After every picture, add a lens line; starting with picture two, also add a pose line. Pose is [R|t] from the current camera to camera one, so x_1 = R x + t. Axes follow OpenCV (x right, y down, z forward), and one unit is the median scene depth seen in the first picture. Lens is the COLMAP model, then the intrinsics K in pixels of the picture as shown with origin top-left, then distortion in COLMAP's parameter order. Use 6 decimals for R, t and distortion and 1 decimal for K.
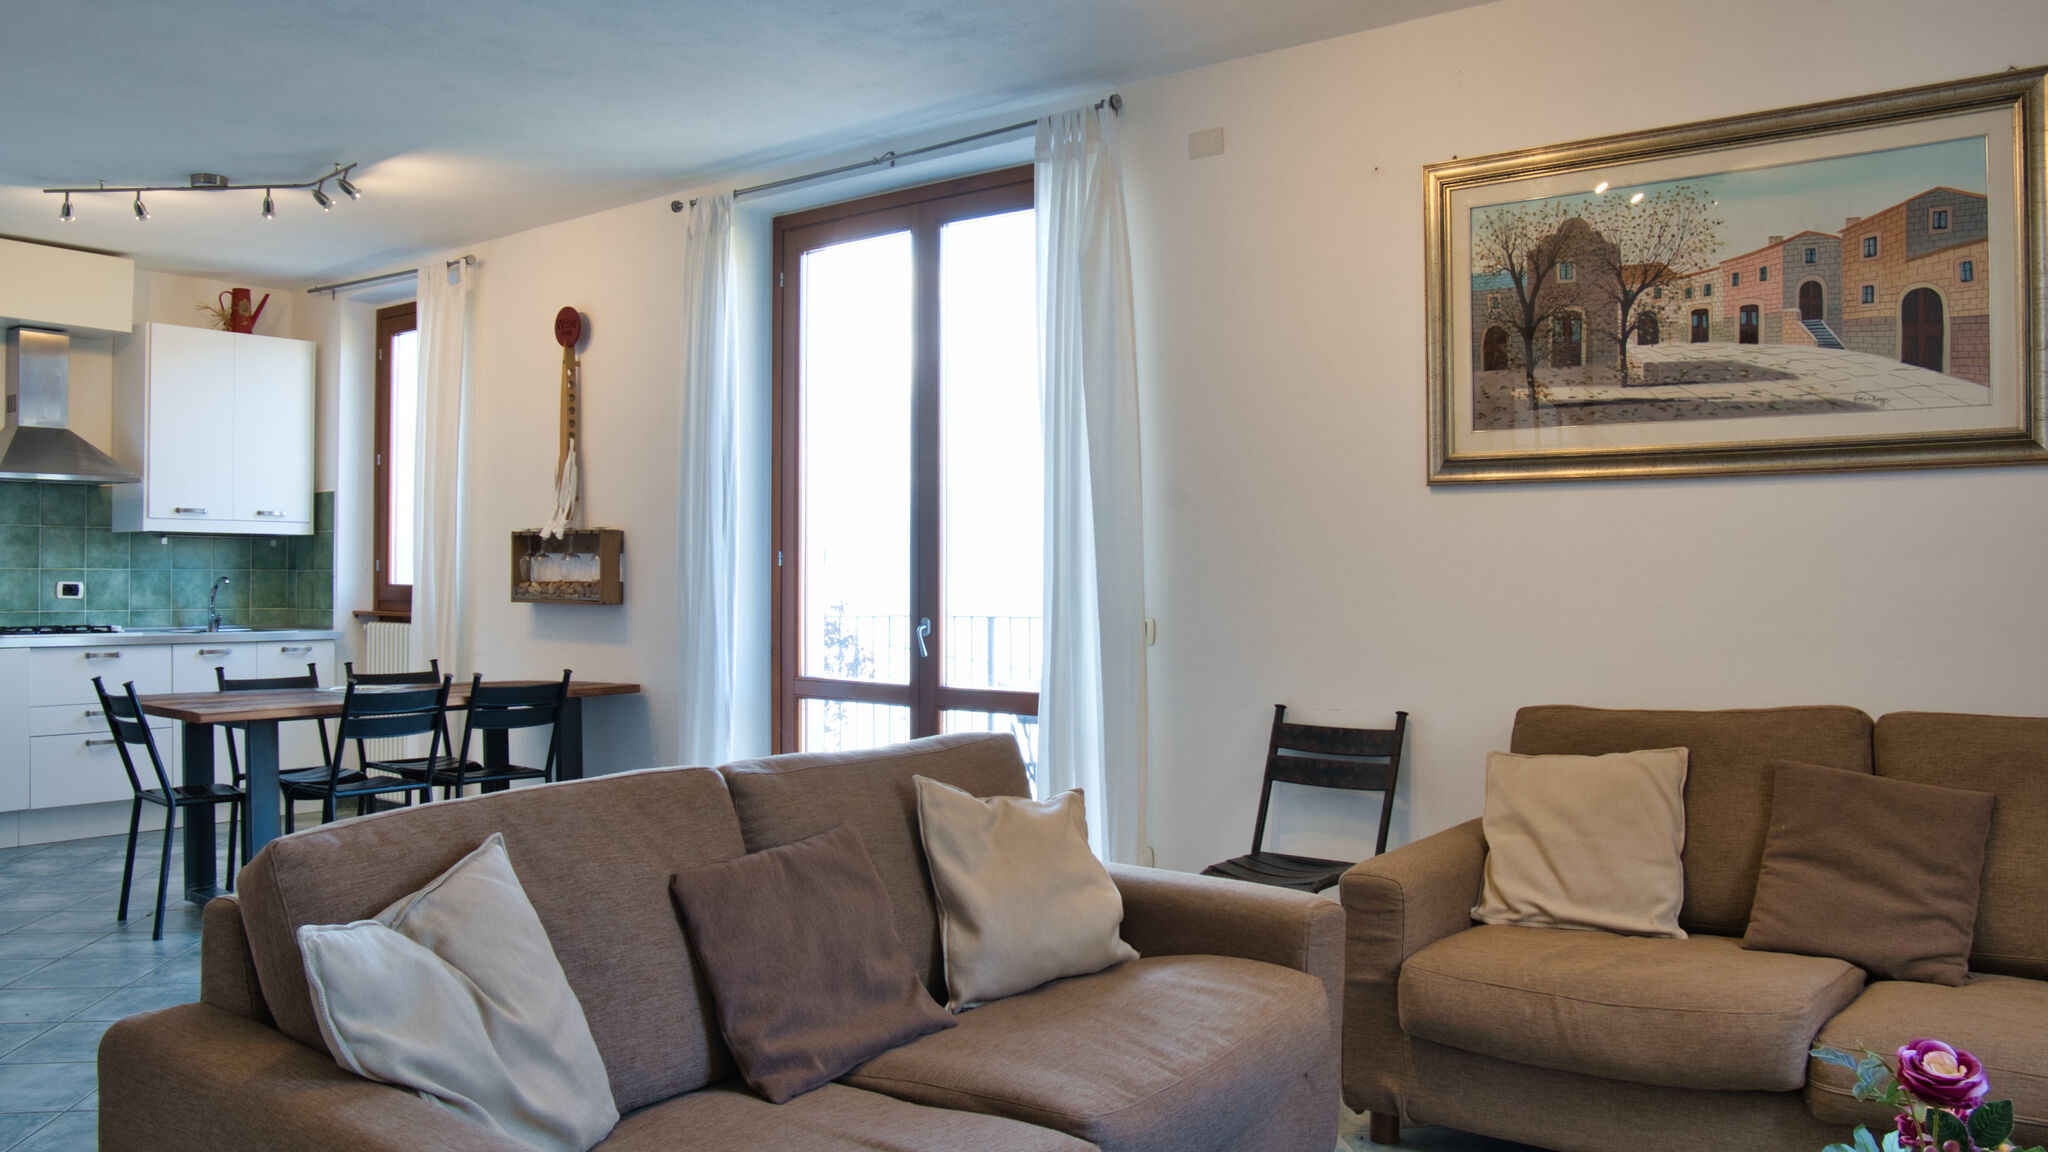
lens RADIAL K [[1527.6, 0, 991.2], [0, 1527.6, 561.6], [0, 0, 1]] dist [-0.119027, 0.116688]
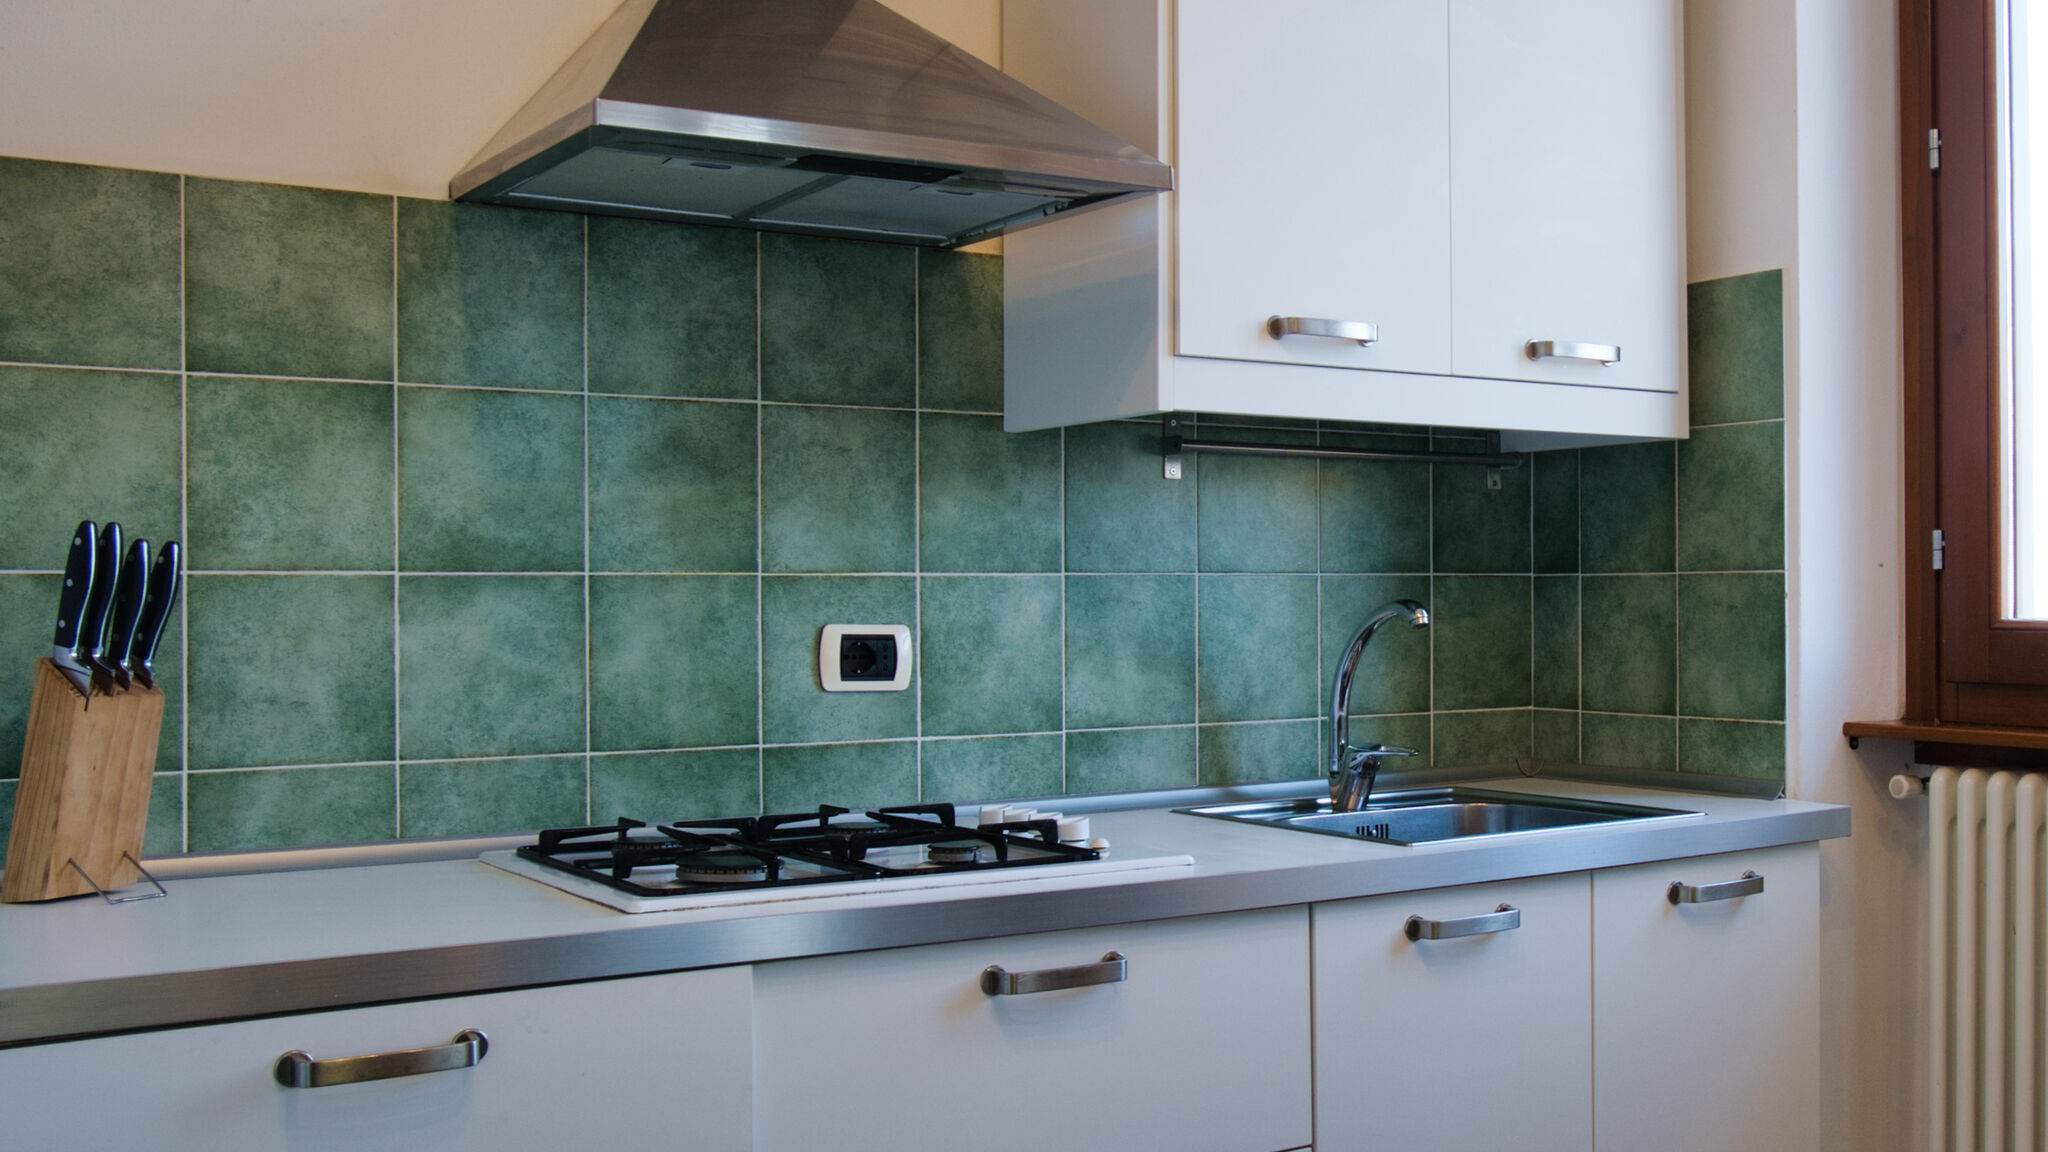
lens RADIAL K [[2107.8, 0, 1389.0], [0, 2107.8, 583.6], [0, 0, 1]] dist [-0.065215, 0.033542]
pose [[0.970223, -0.009364, -0.242034, -0.562854], [0.011210, 0.999918, 0.006254, 0.006687], [0.241955, -0.008781, 0.970248, 0.848110]]
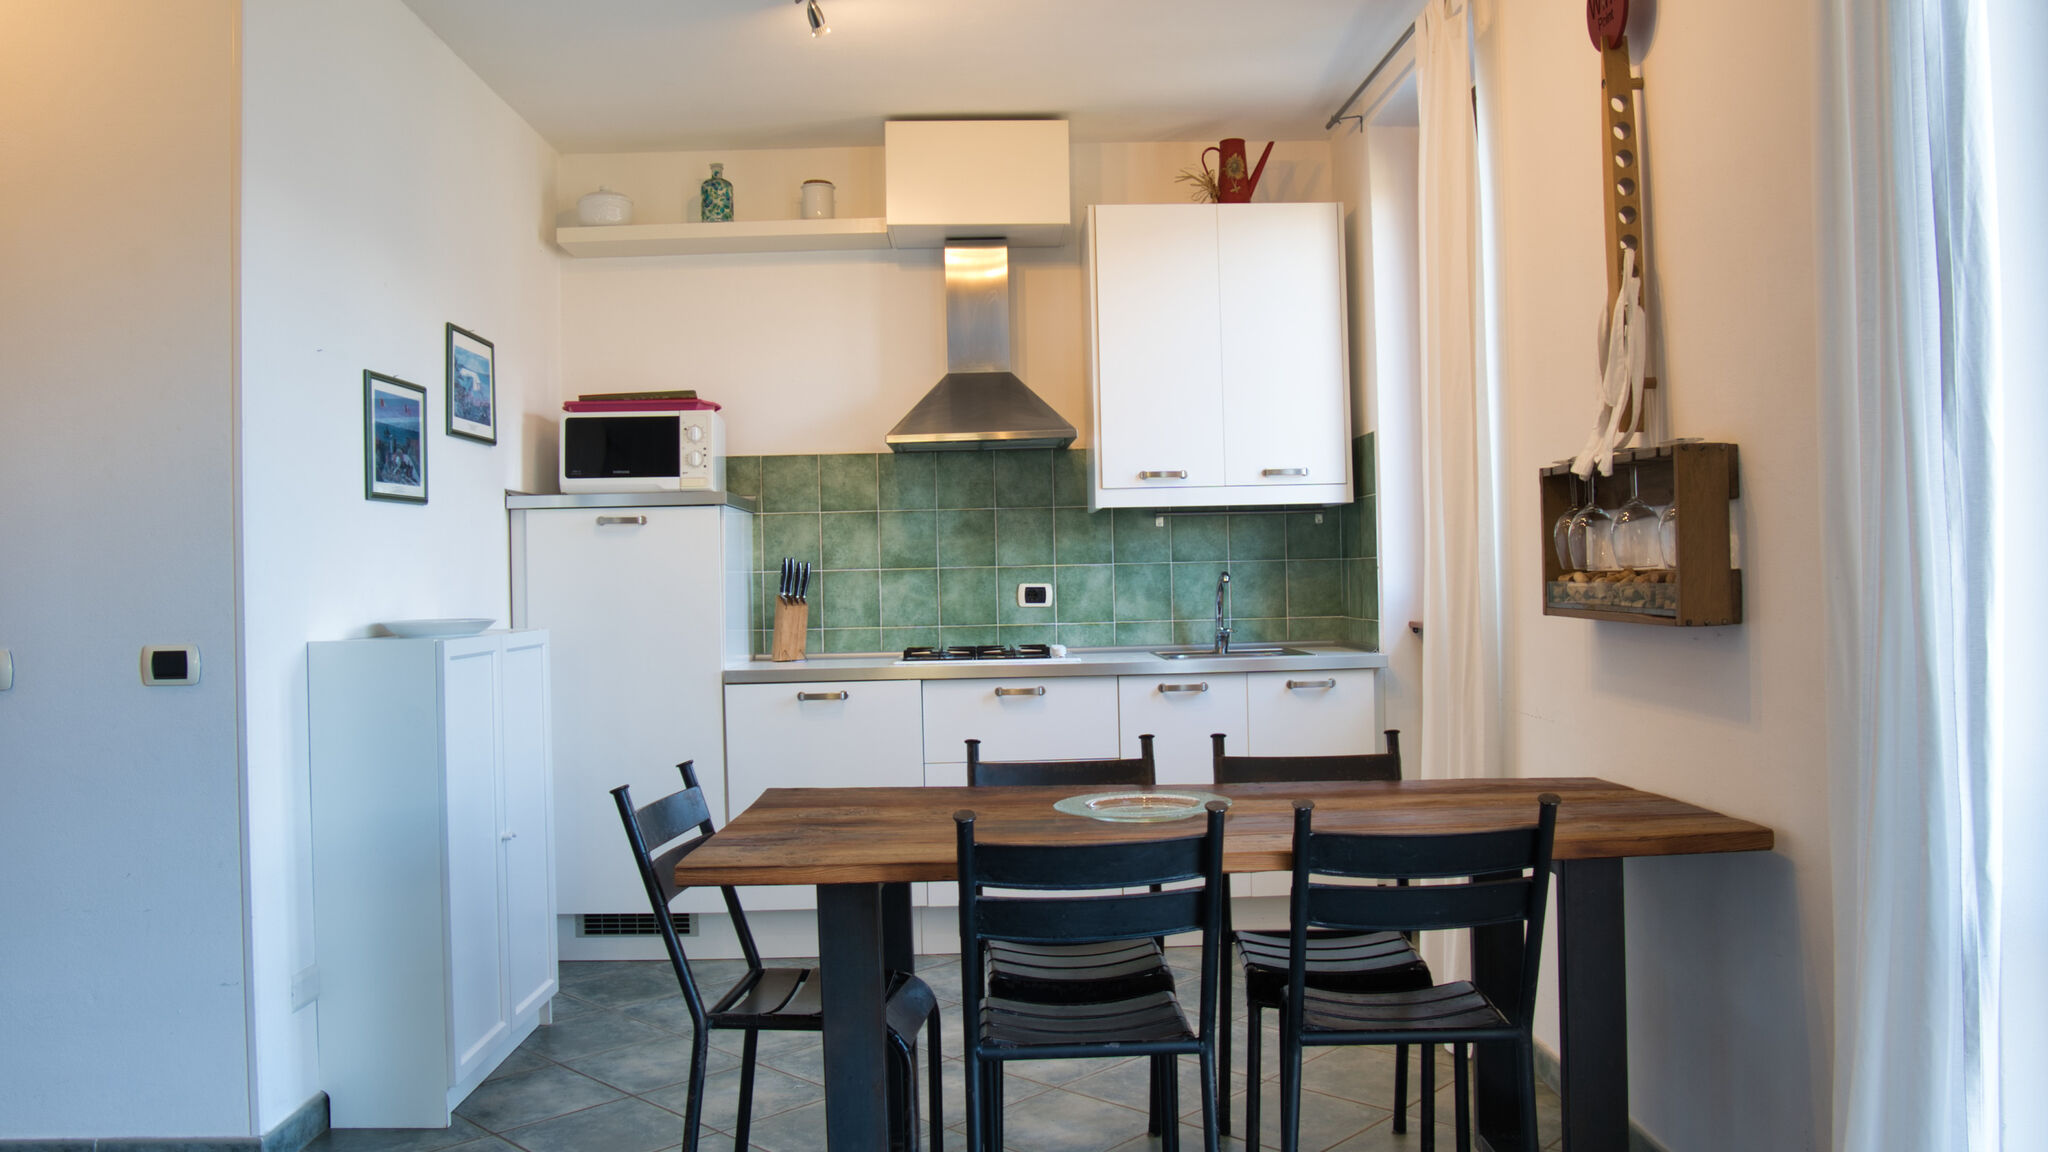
lens RADIAL K [[1541.5, 0, 1030.7], [0, 1541.5, 572.0], [0, 0, 1]] dist [-0.145905, 0.127071]
pose [[0.652877, -0.019488, -0.757214, -0.065826], [0.033850, 0.999421, 0.003464, 0.006503], [0.756708, -0.027893, 0.653158, 0.637336]]
